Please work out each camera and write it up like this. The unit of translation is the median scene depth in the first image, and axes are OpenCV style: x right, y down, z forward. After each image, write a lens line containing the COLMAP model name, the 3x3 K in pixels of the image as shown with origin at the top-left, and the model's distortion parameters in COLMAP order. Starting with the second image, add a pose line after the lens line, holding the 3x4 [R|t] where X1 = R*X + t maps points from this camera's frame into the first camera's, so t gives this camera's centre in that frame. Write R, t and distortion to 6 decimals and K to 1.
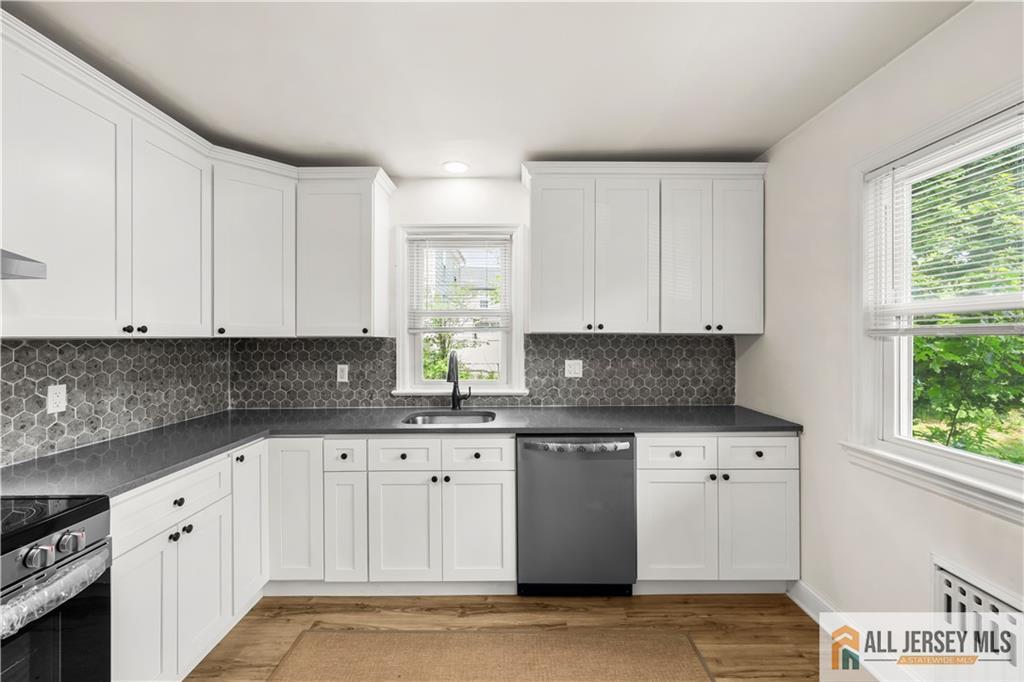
lens RADIAL K [[409.3, 0, 514.1], [0, 409.3, 338.7], [0, 0, 1]] dist [-0.006425, -0.000736]
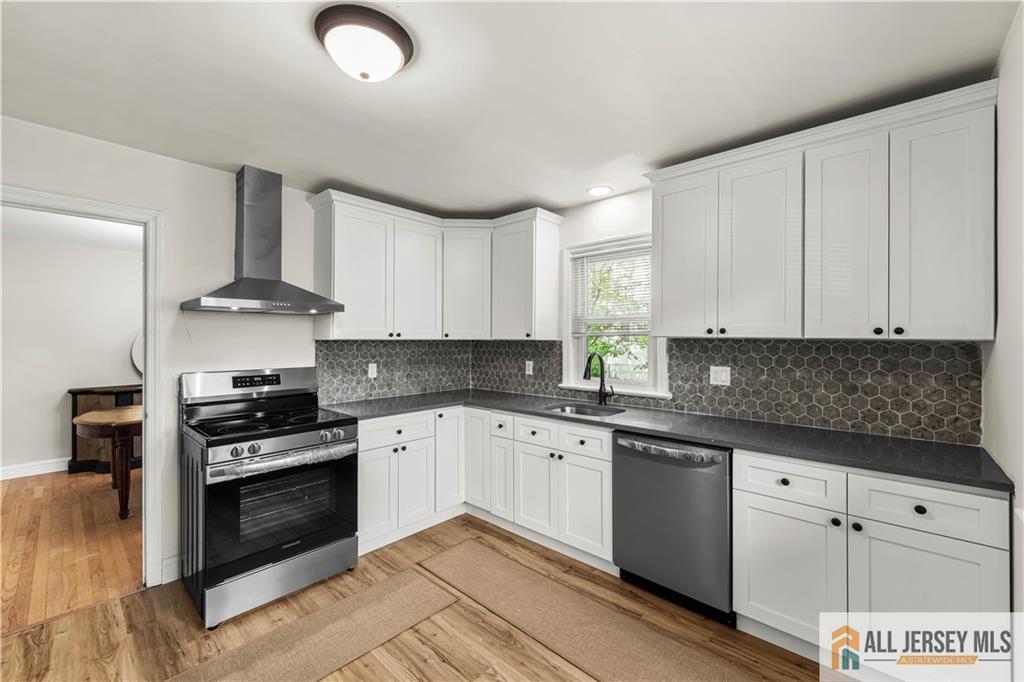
lens RADIAL K [[409.3, 0, 516.5], [0, 409.3, 342.1], [0, 0, 1]] dist [-0.006425, -0.000736]
pose [[0.743021, 0.011280, -0.669173, 0.524580], [-0.010030, 0.999933, 0.005720, -0.004730], [0.669193, 0.002462, 0.743084, 0.005422]]
